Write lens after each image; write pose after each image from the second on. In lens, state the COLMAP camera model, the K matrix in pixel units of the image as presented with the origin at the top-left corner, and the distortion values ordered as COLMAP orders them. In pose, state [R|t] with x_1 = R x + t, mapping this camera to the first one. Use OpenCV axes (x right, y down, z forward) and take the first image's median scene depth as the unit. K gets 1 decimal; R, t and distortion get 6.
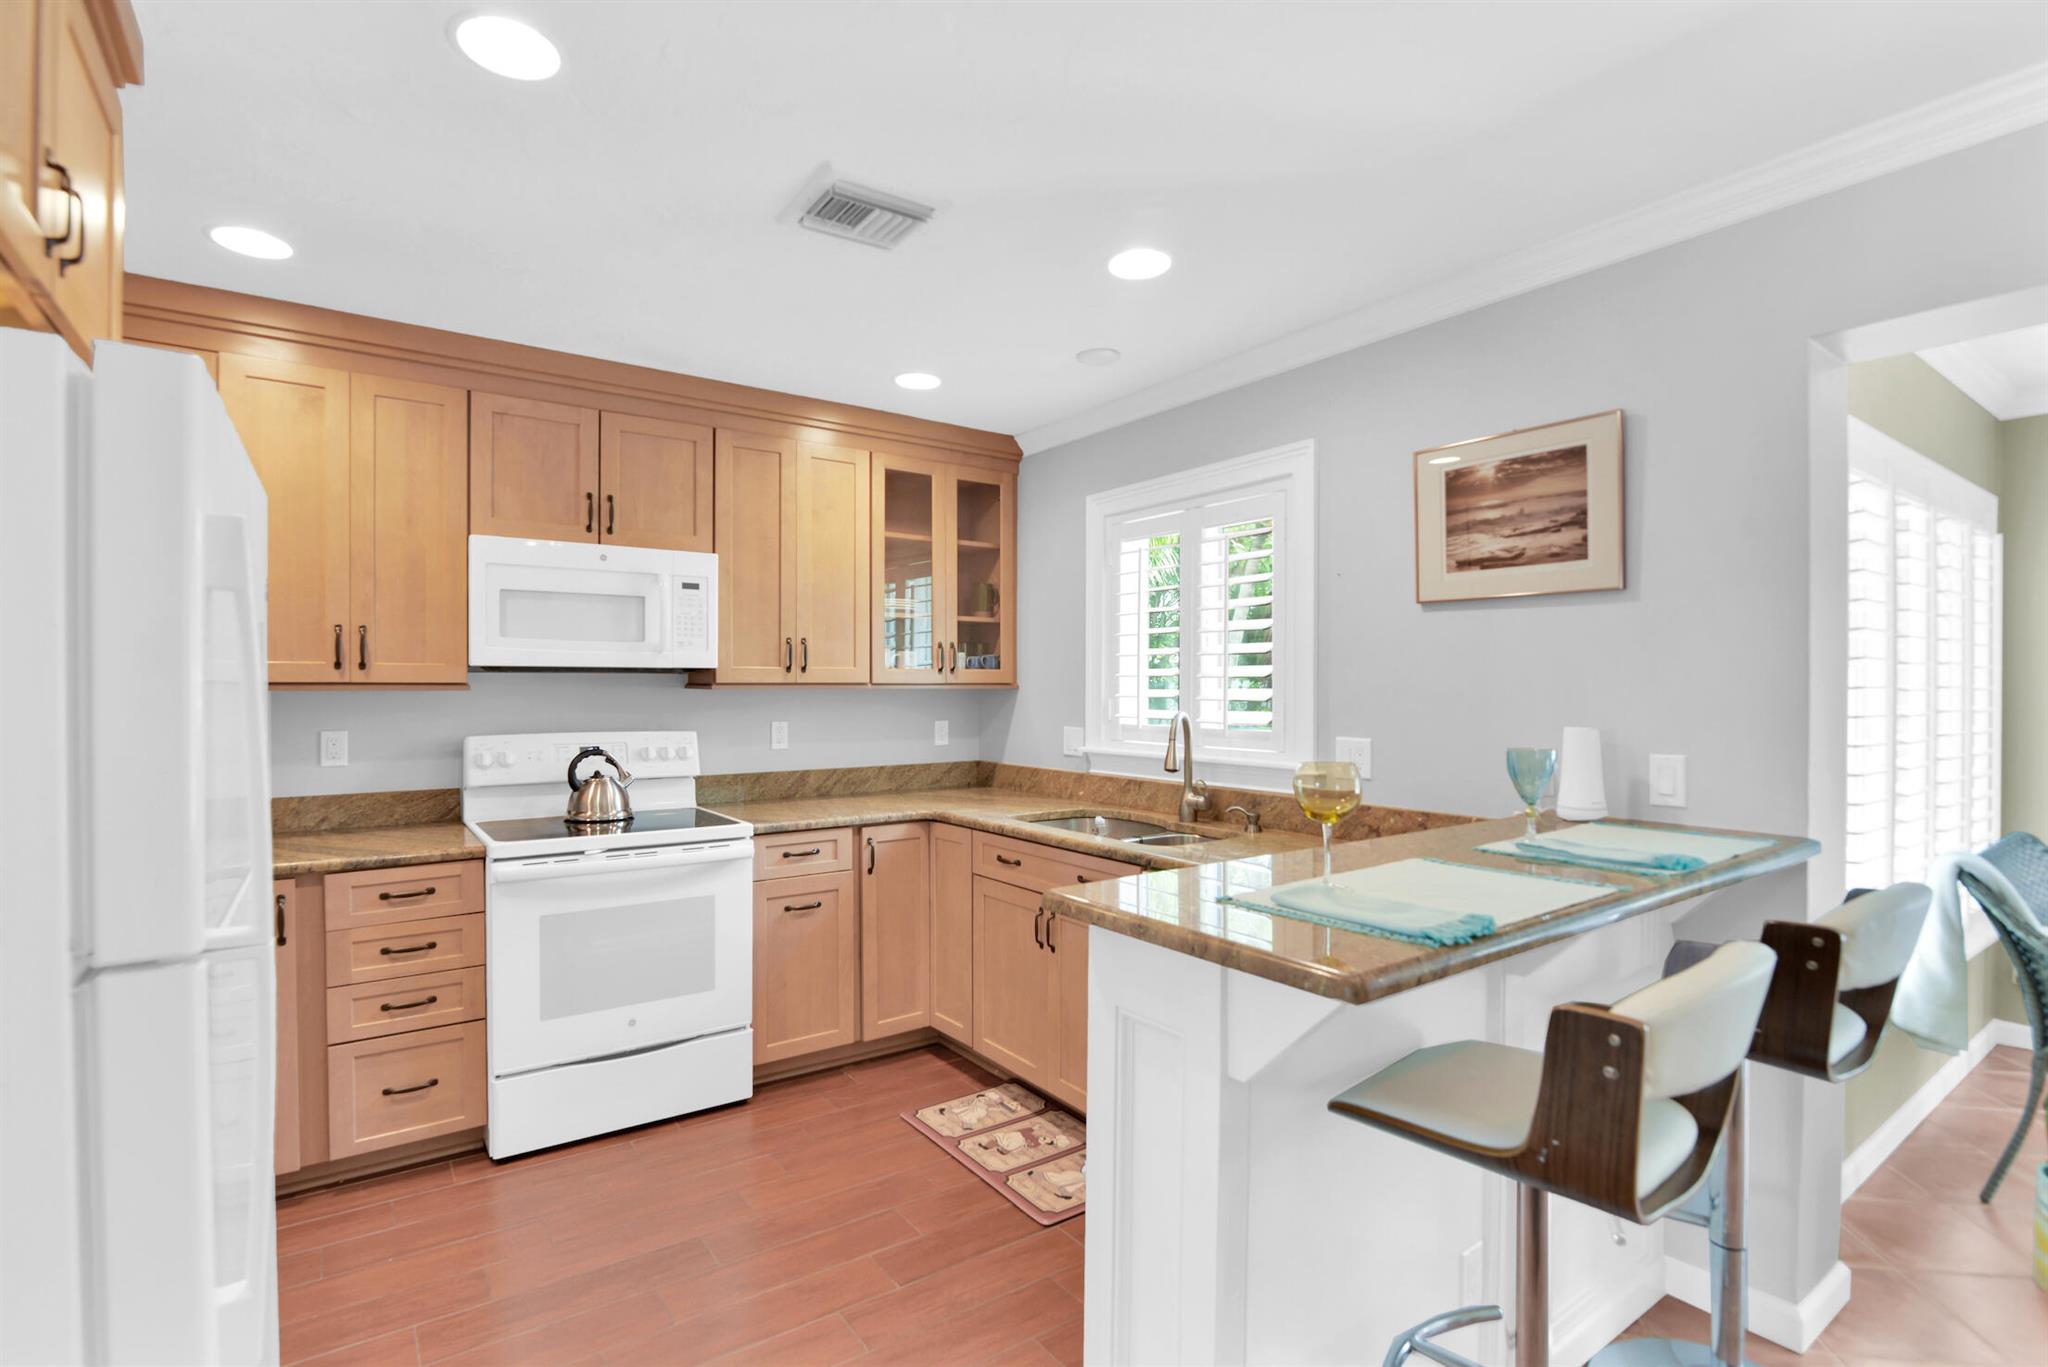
lens RADIAL K [[960.8, 0, 1104.6], [0, 960.8, 681.8], [0, 0, 1]] dist [-0.023503, 0.000186]
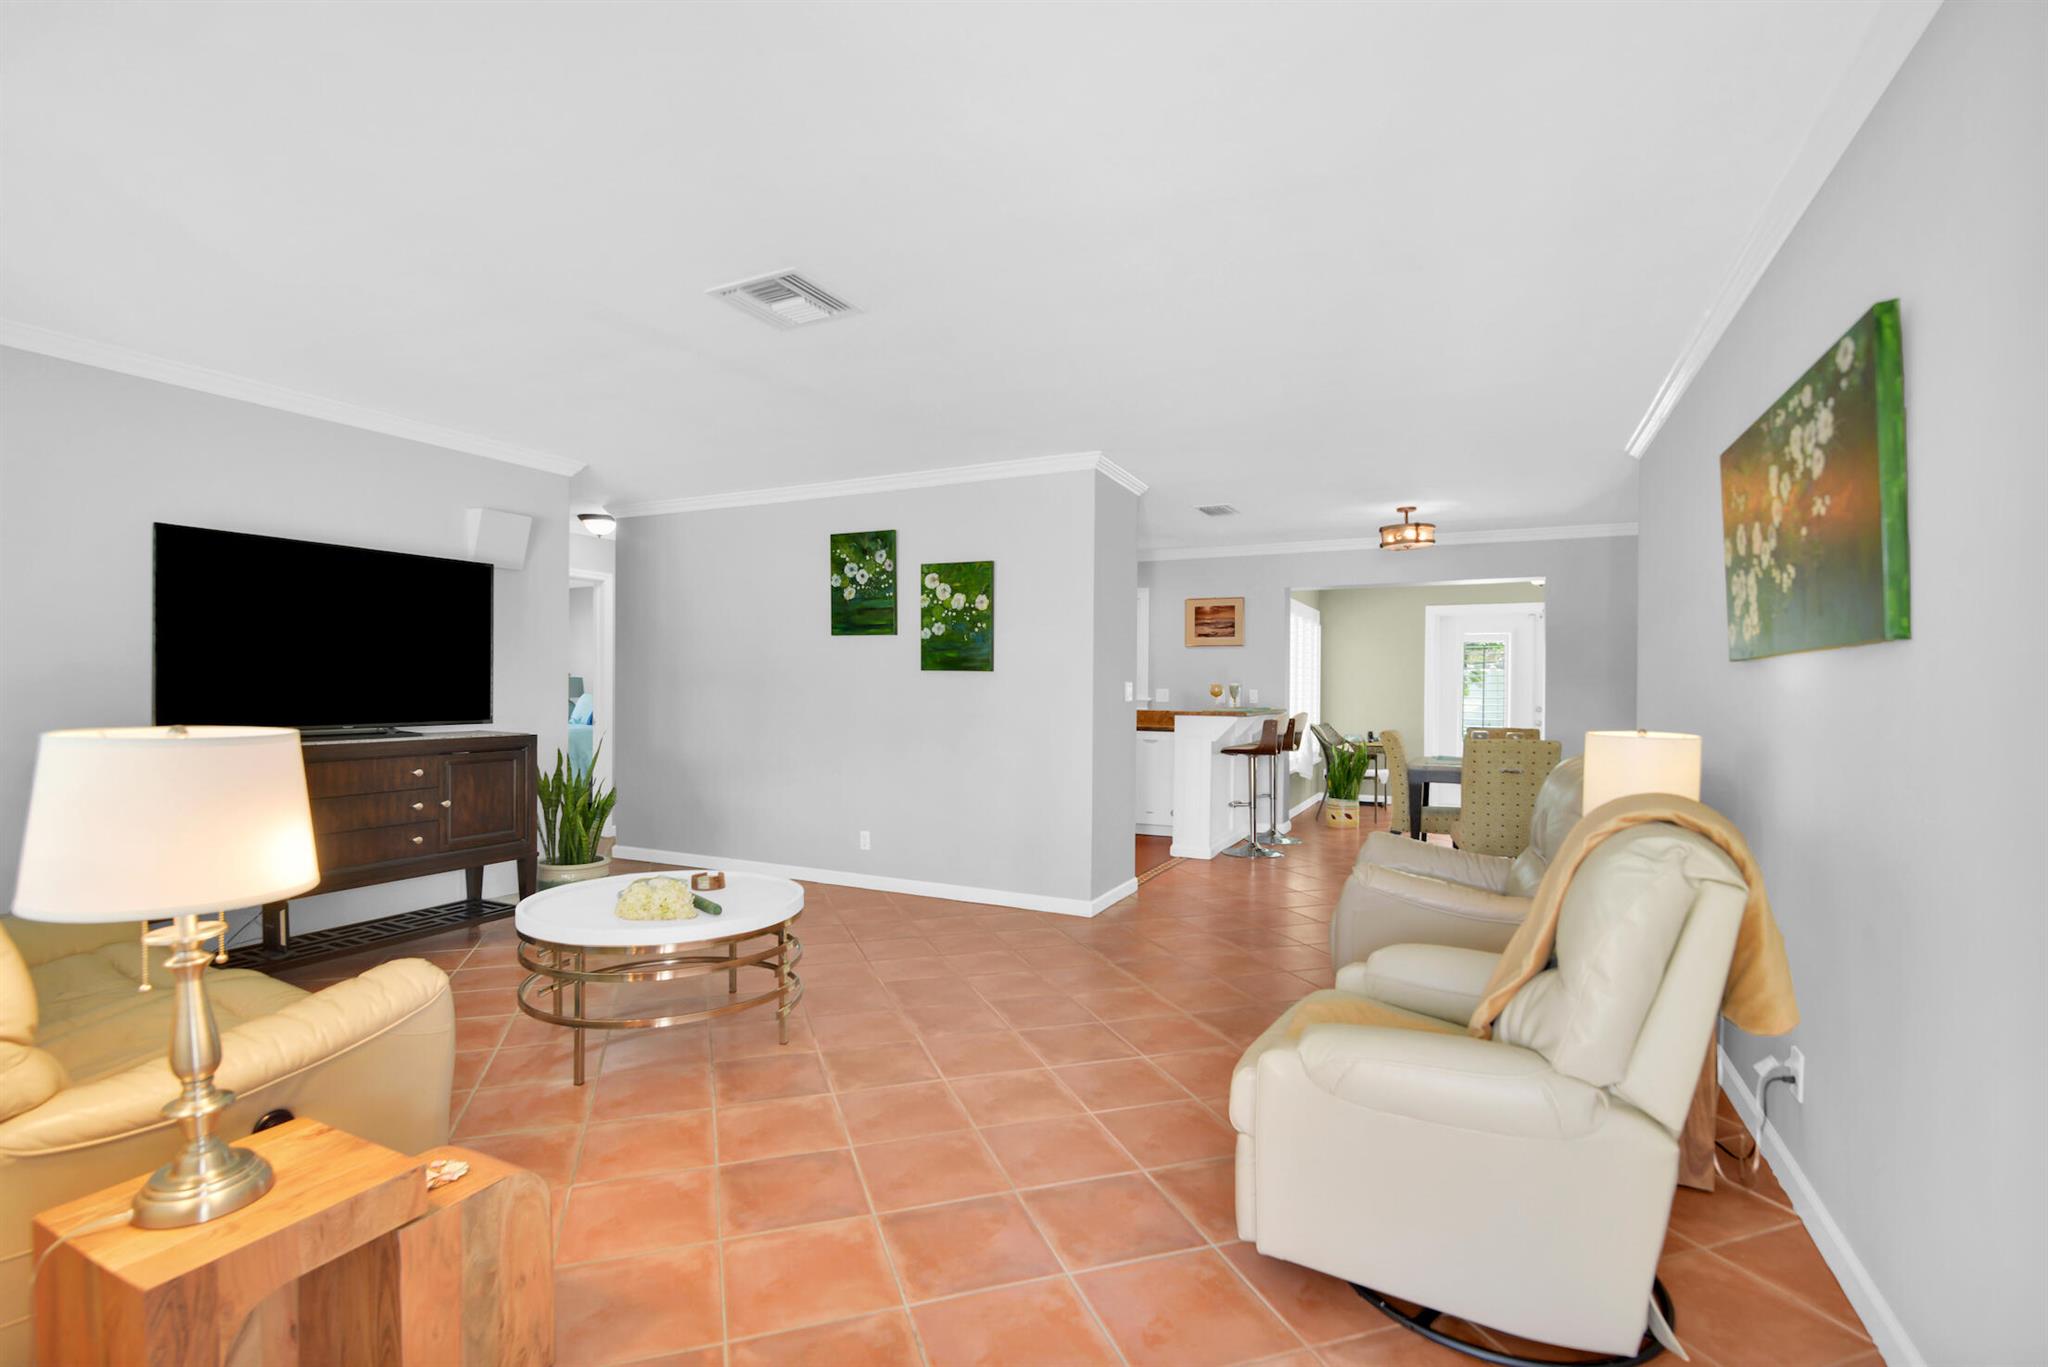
lens RADIAL K [[960.8, 0, 1032.8], [0, 960.8, 670.9], [0, 0, 1]] dist [-0.023503, 0.000186]
pose [[0.891360, -0.004442, 0.453274, -1.460259], [0.006191, 0.999978, -0.002375, 0.009723], [-0.453253, 0.004923, 0.891368, -1.527256]]
